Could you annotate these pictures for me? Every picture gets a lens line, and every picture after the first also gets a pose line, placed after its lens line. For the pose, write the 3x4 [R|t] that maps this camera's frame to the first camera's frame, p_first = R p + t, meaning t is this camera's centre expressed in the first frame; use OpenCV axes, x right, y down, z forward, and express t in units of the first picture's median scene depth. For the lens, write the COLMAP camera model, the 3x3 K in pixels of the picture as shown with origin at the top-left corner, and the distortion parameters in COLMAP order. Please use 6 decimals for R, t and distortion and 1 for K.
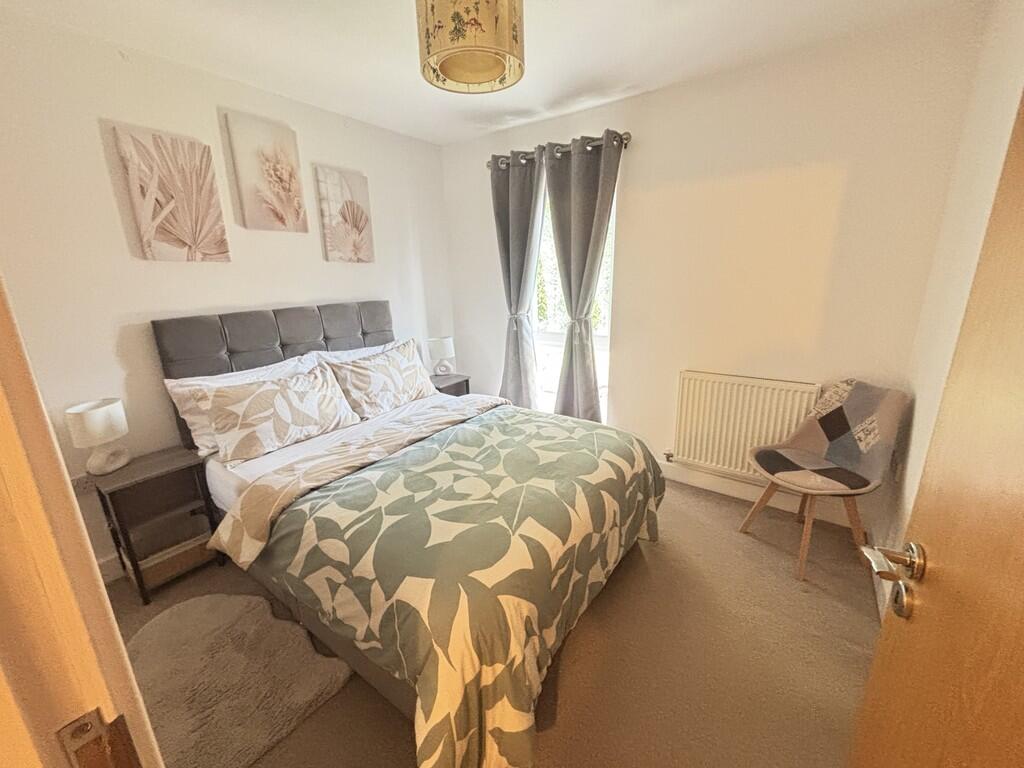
lens RADIAL K [[413.1, 0, 512.3], [0, 413.1, 380.9], [0, 0, 1]] dist [-0.027003, -0.000672]
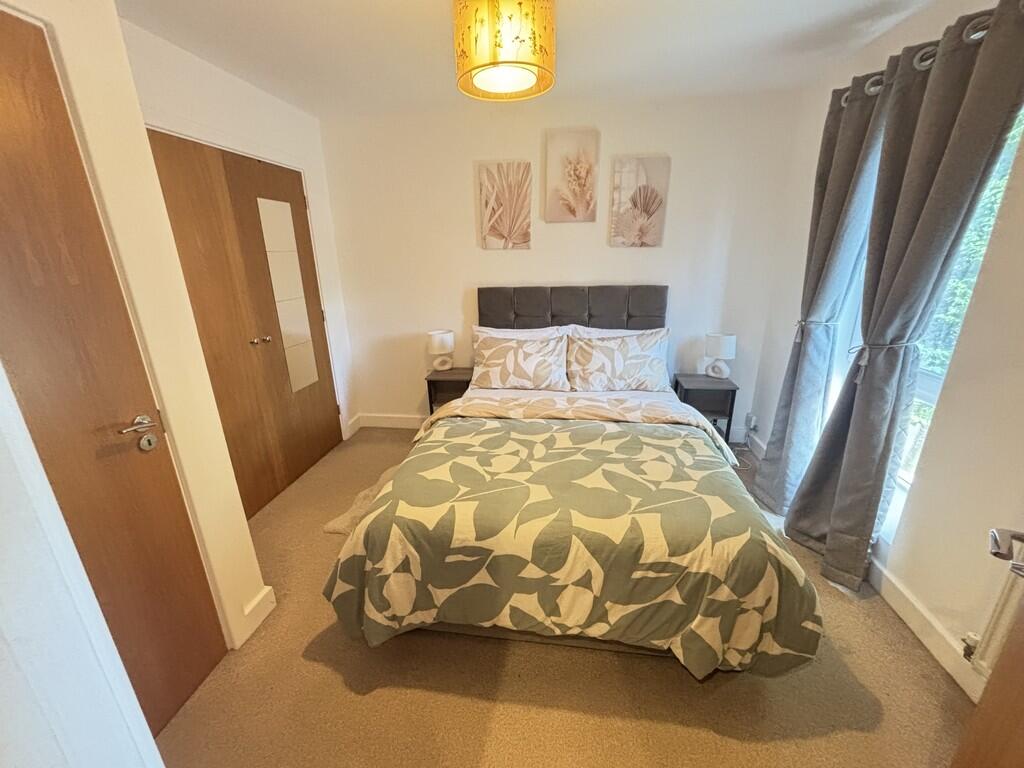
lens RADIAL K [[413.1, 0, 510.4], [0, 413.1, 384.6], [0, 0, 1]] dist [-0.027003, -0.000672]
pose [[0.438678, 0.285716, -0.852014, 0.569968], [-0.213971, 0.954052, 0.209766, -0.132332], [0.872799, 0.090287, 0.479656, 0.319324]]
